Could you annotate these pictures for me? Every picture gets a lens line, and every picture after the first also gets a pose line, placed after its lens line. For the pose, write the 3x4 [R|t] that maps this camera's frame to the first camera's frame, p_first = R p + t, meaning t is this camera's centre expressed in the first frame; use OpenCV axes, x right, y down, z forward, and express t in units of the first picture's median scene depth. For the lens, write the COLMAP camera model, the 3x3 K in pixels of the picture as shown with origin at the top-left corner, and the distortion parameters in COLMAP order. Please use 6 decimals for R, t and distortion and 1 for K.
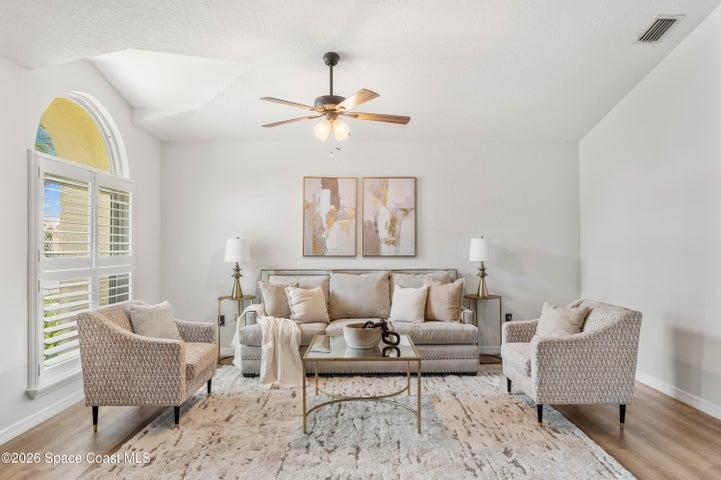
lens RADIAL K [[446.4, 0, 360.5], [0, 446.4, 240.0], [0, 0, 1]] dist [-0.002023, -0.000926]
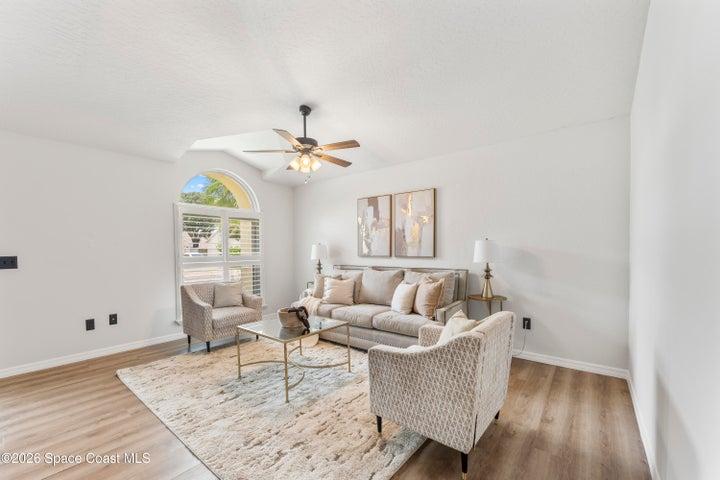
lens RADIAL K [[294.3, 0, 358.4], [0, 294.3, 256.0], [0, 0, 1]] dist [-0.000782, -0.000041]
pose [[0.775667, 0.008621, -0.631083, 0.482557], [0.019180, 0.999123, 0.037223, 0.001875], [0.630851, -0.040977, 0.774822, 0.308971]]
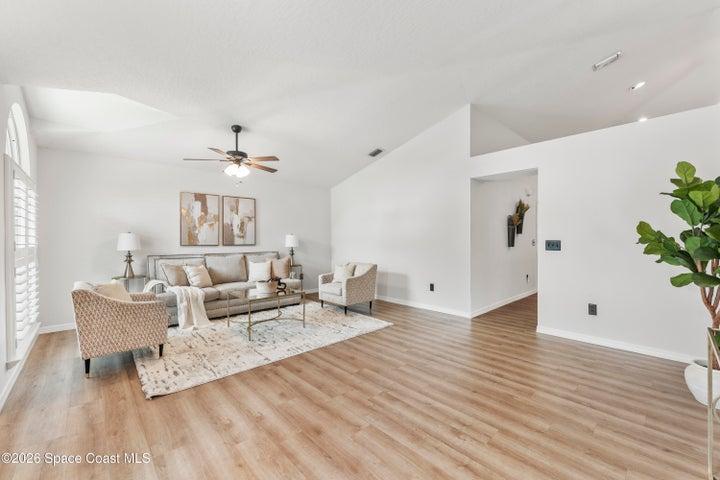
lens RADIAL K [[293.1, 0, 358.5], [0, 293.1, 238.0], [0, 0, 1]] dist [-0.002347, -0.000212]
pose [[0.737389, 0.003942, 0.675457, -0.371245], [-0.011472, 0.999912, 0.006689, -0.001783], [-0.675371, -0.012681, 0.737369, -0.111807]]
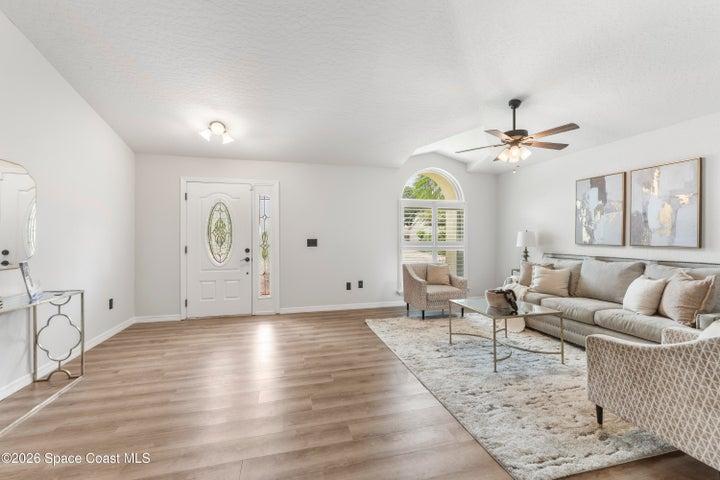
lens RADIAL K [[293.1, 0, 358.5], [0, 293.1, 238.0], [0, 0, 1]] dist [-0.002347, -0.000212]
pose [[0.245025, 0.005587, -0.969501, 0.551556], [0.016786, 0.999809, 0.010004, 0.000338], [0.969372, -0.018725, 0.244884, 0.225403]]
